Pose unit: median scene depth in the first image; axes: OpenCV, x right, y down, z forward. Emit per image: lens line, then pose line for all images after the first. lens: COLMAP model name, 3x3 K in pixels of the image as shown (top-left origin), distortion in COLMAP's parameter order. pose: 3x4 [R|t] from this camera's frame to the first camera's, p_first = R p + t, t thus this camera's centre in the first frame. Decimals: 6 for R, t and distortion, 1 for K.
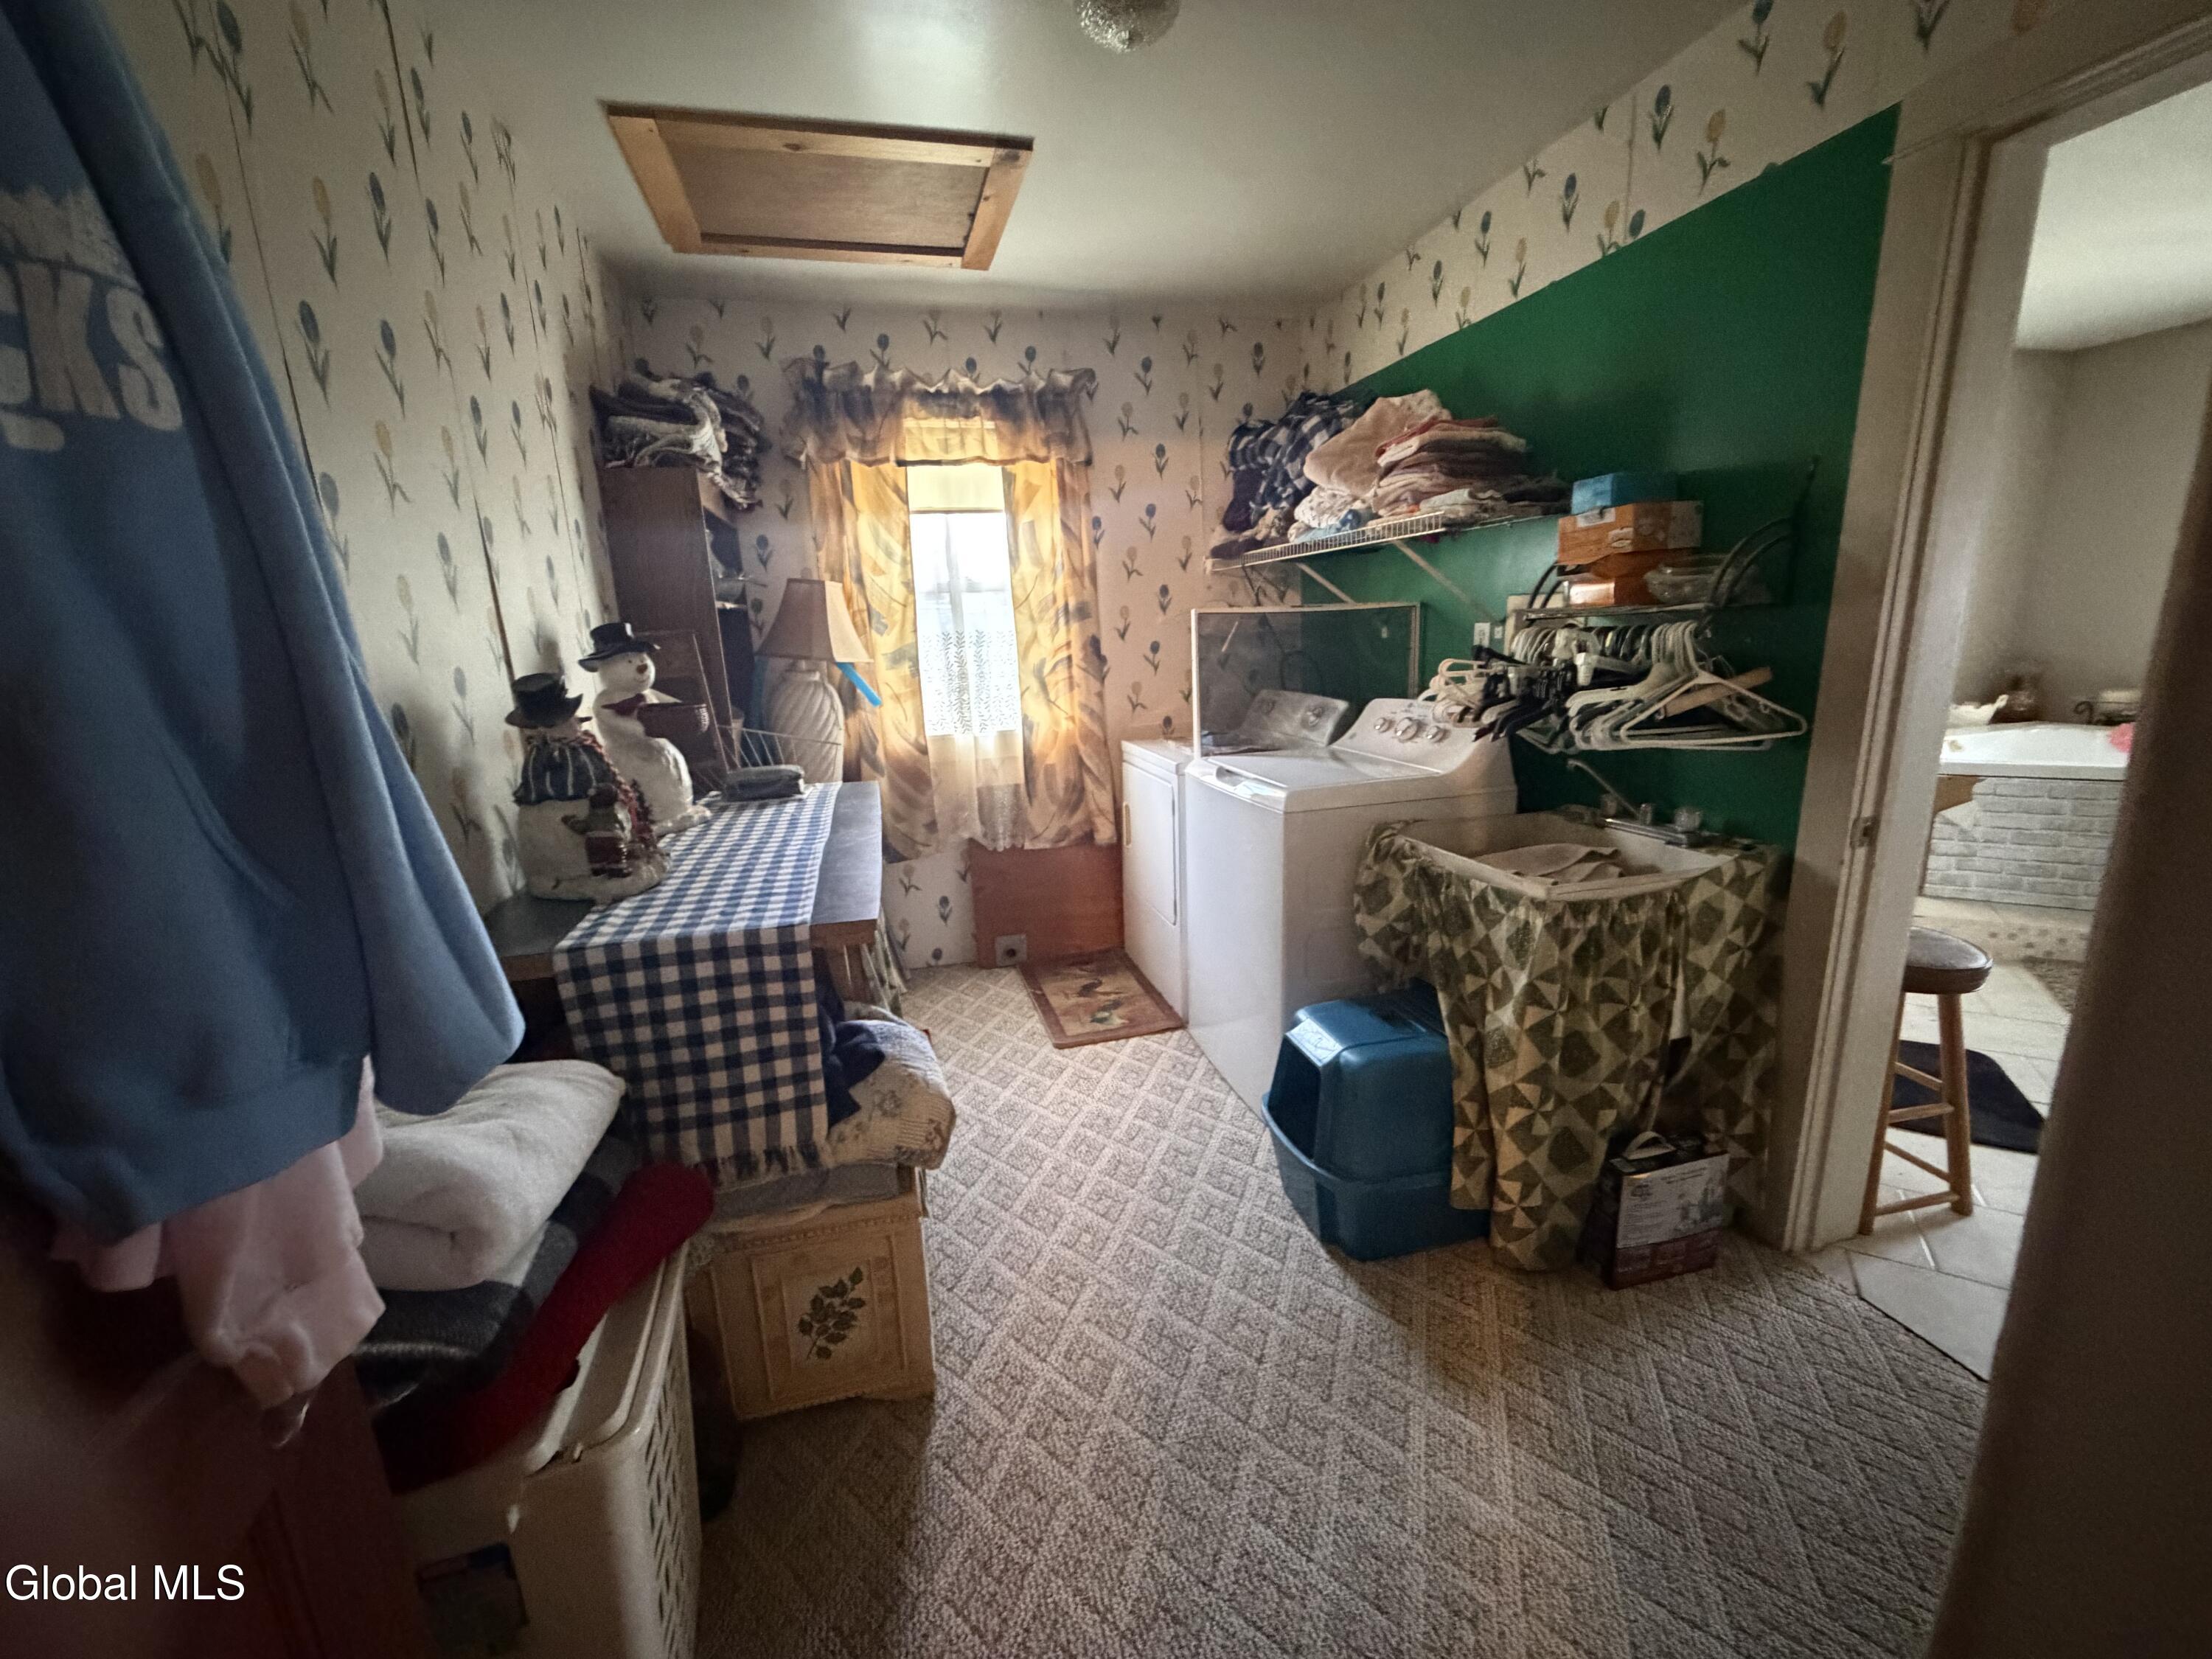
lens RADIAL K [[880.9, 0, 1102.5], [0, 880.9, 830.2], [0, 0, 1]] dist [-0.000643, 0.000233]
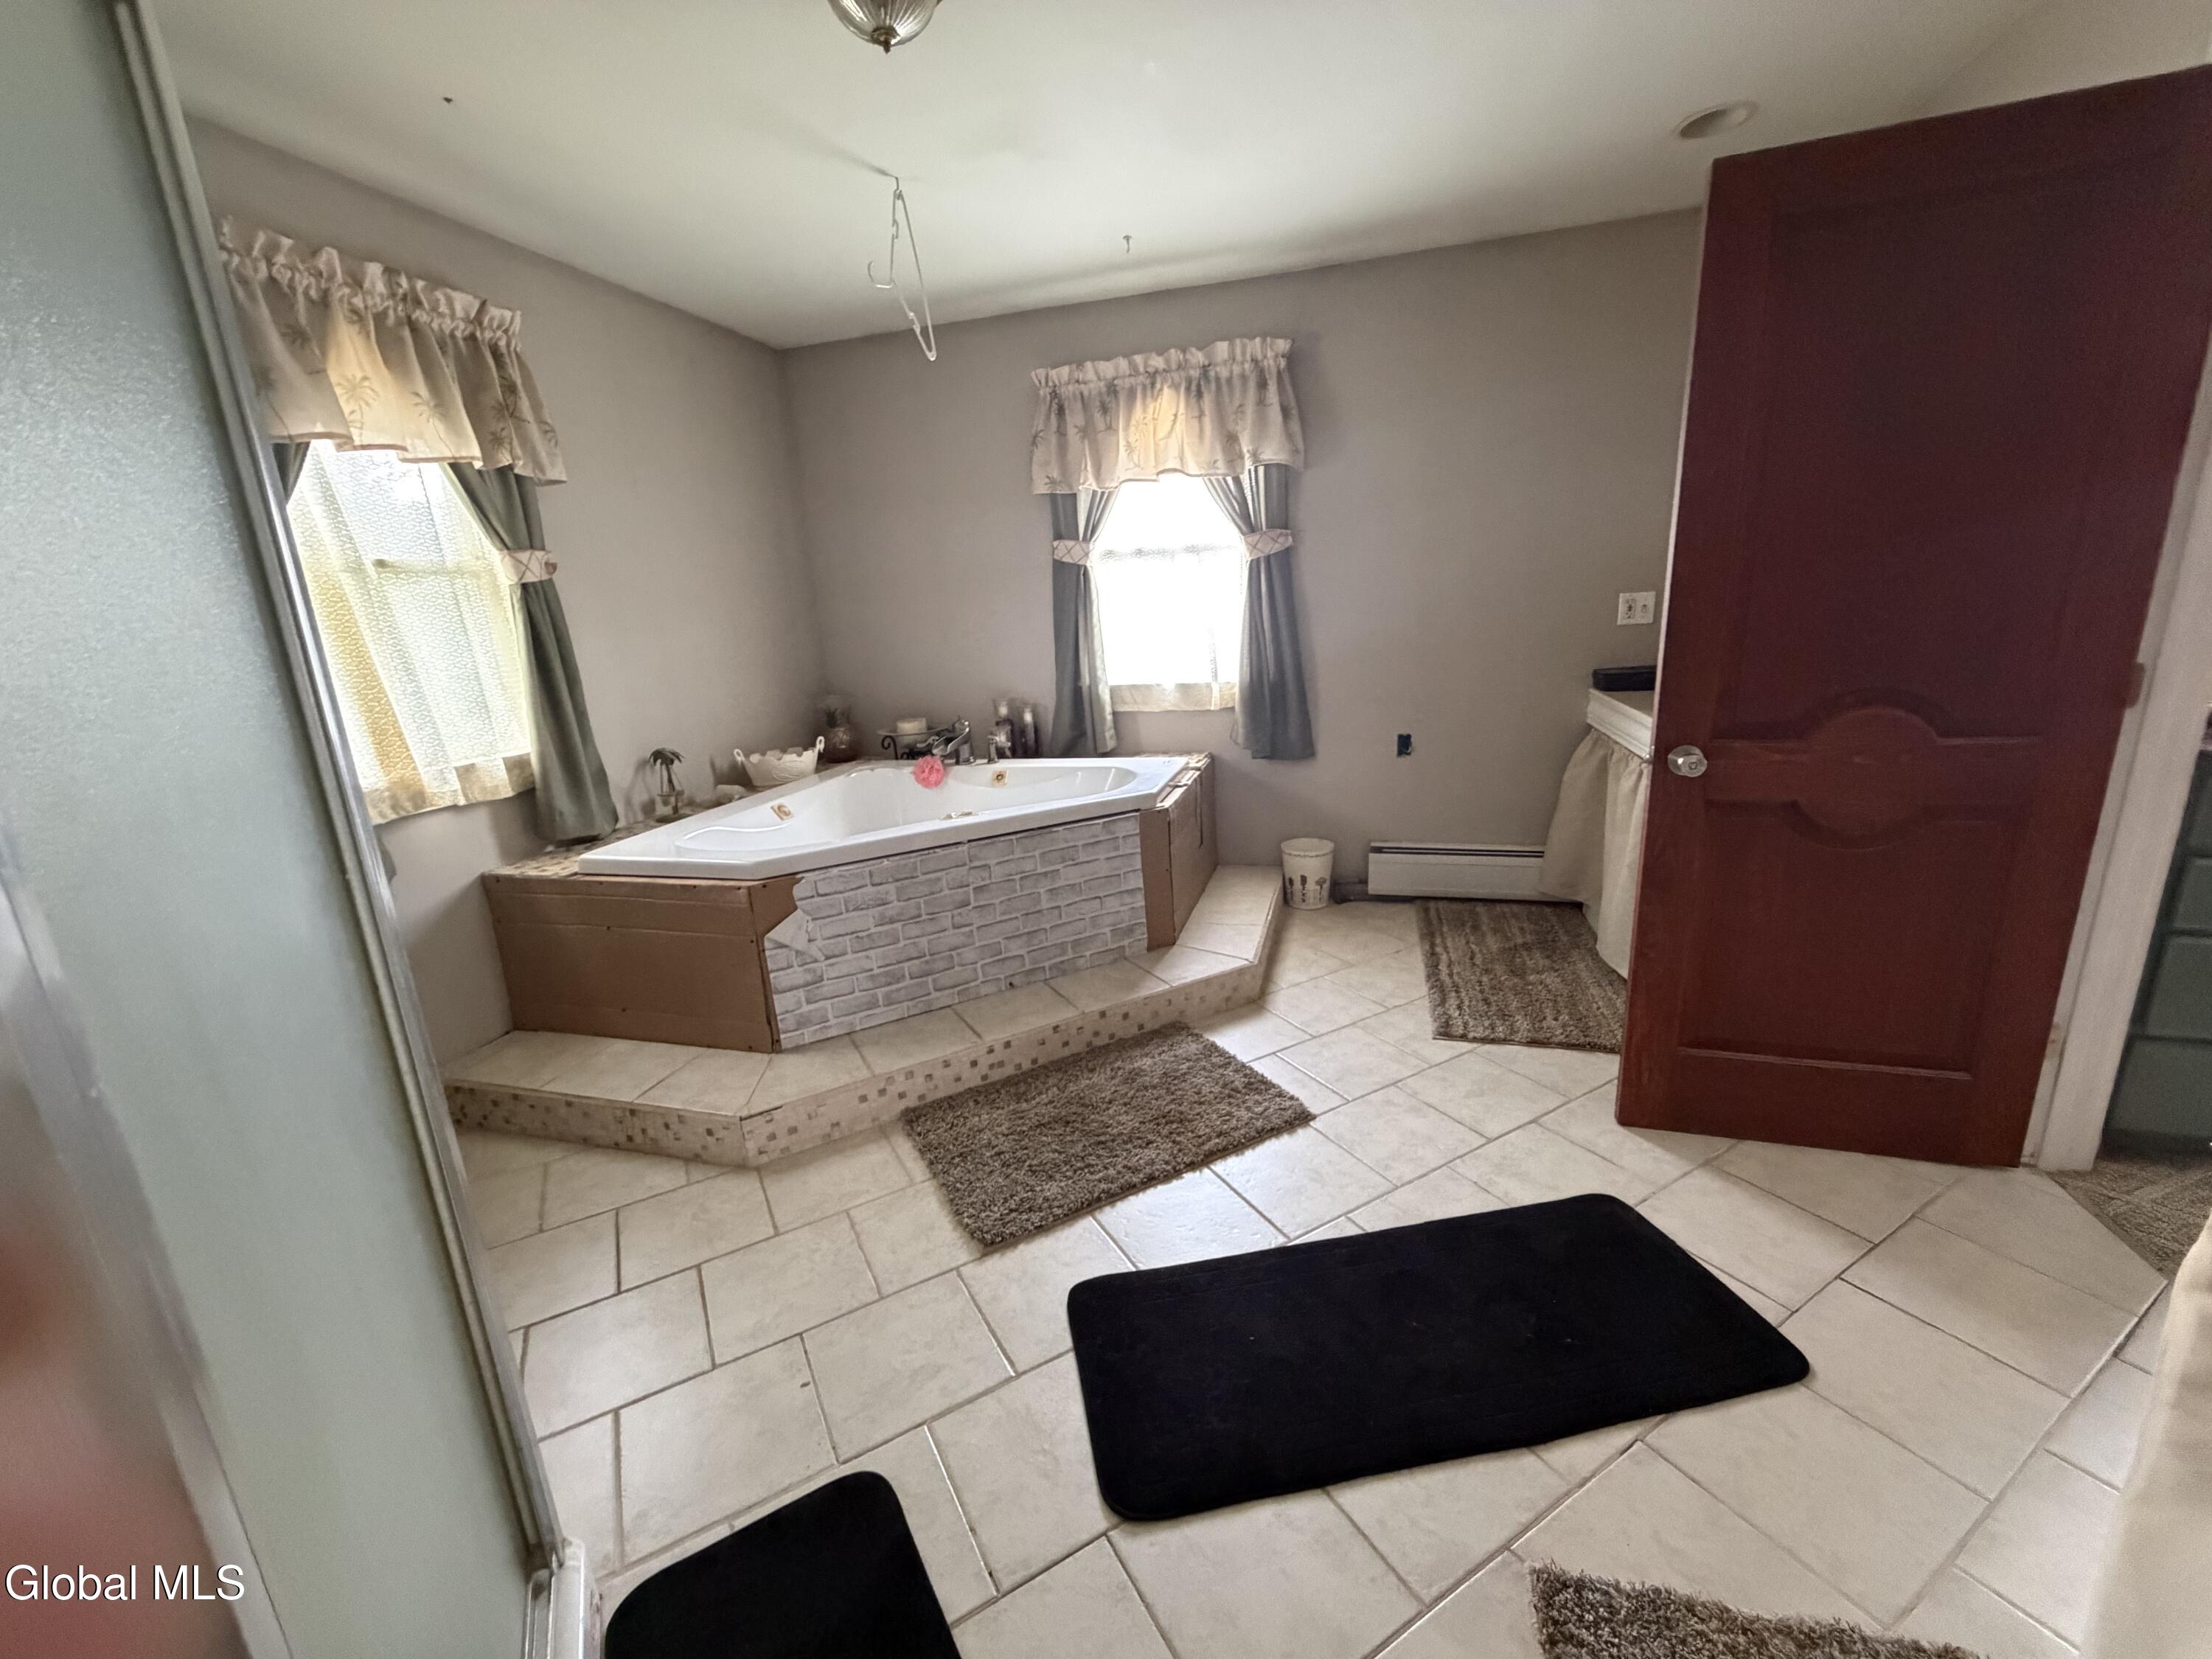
lens RADIAL K [[880.9, 0, 1101.9], [0, 880.9, 827.2], [0, 0, 1]] dist [-0.000643, 0.000233]
pose [[0.499304, -0.197908, 0.843521, 0.515376], [0.229331, 0.969028, 0.091607, -0.103537], [-0.835525, 0.147706, 0.529226, 0.404164]]
